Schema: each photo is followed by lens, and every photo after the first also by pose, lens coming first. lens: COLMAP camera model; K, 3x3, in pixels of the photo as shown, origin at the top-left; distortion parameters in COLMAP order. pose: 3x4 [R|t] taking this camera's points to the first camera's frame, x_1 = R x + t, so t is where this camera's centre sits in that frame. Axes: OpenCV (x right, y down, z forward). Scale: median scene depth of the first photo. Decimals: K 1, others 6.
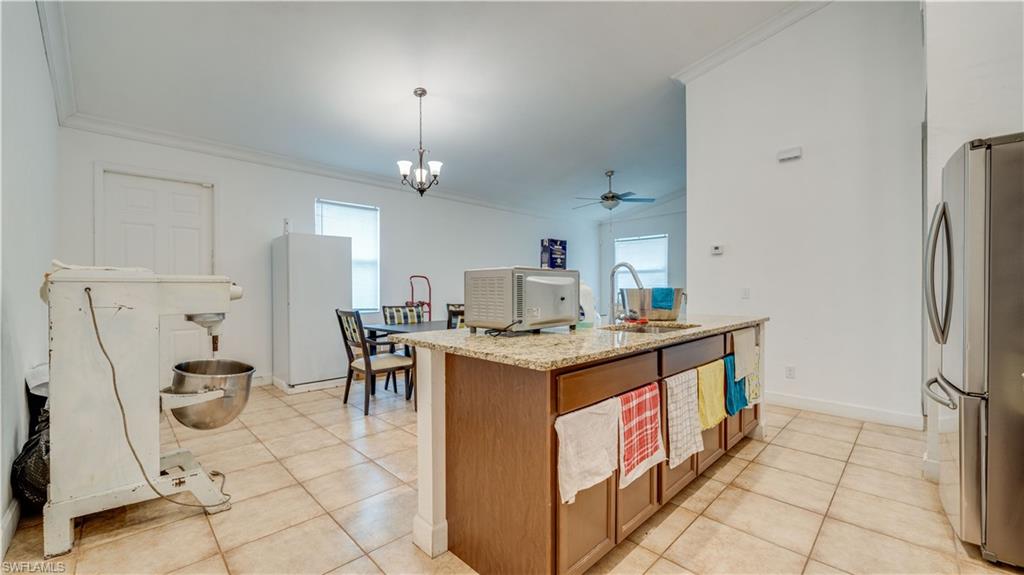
lens RADIAL K [[412.2, 0, 510.9], [0, 412.2, 292.9], [0, 0, 1]] dist [-0.001331, -0.000150]
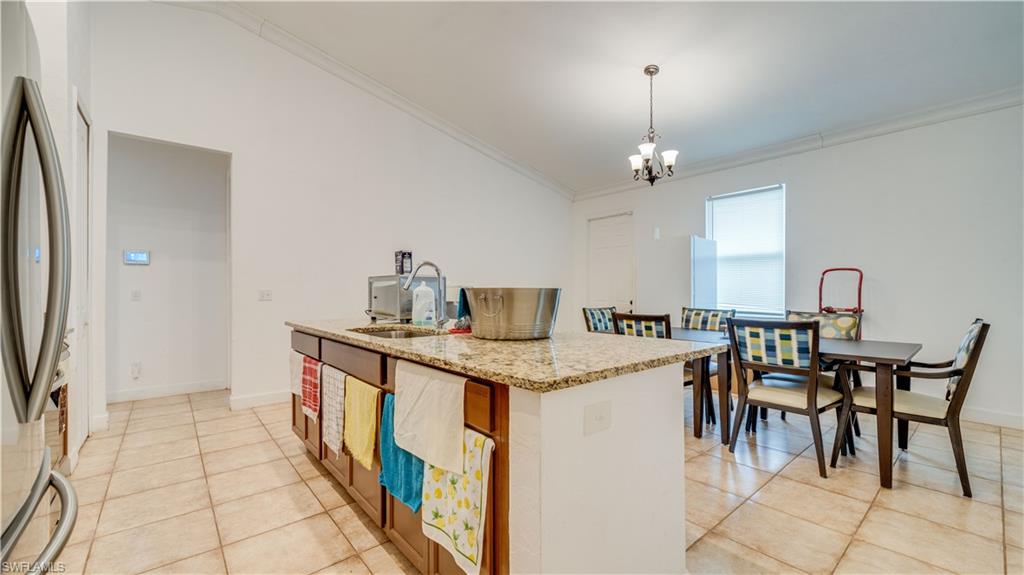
lens RADIAL K [[412.2, 0, 494.7], [0, 412.2, 290.9], [0, 0, 1]] dist [-0.001331, -0.000150]
pose [[-0.114915, 0.001472, -0.993374, 0.657635], [-0.004208, 0.999989, 0.001968, -0.005128], [0.993366, 0.004406, -0.114908, 0.706063]]
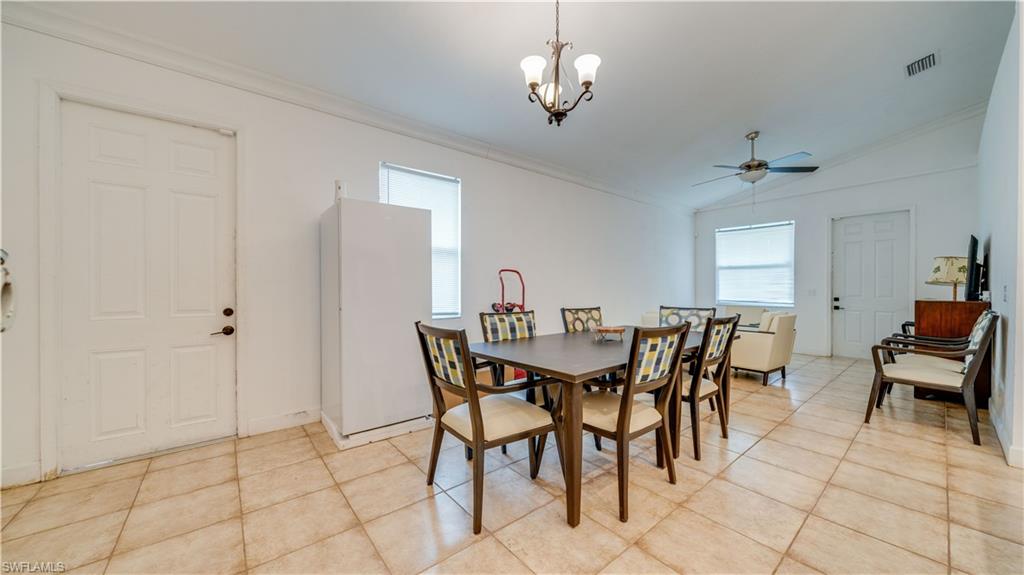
lens RADIAL K [[357.7, 0, 505.8], [0, 357.7, 292.1], [0, 0, 1]] dist [-0.006580, 0.000074]
pose [[0.995247, 0.003752, -0.097310, -0.222388], [-0.003478, 0.999989, 0.002987, -0.002319], [0.097321, -0.002634, 0.995250, 0.458813]]
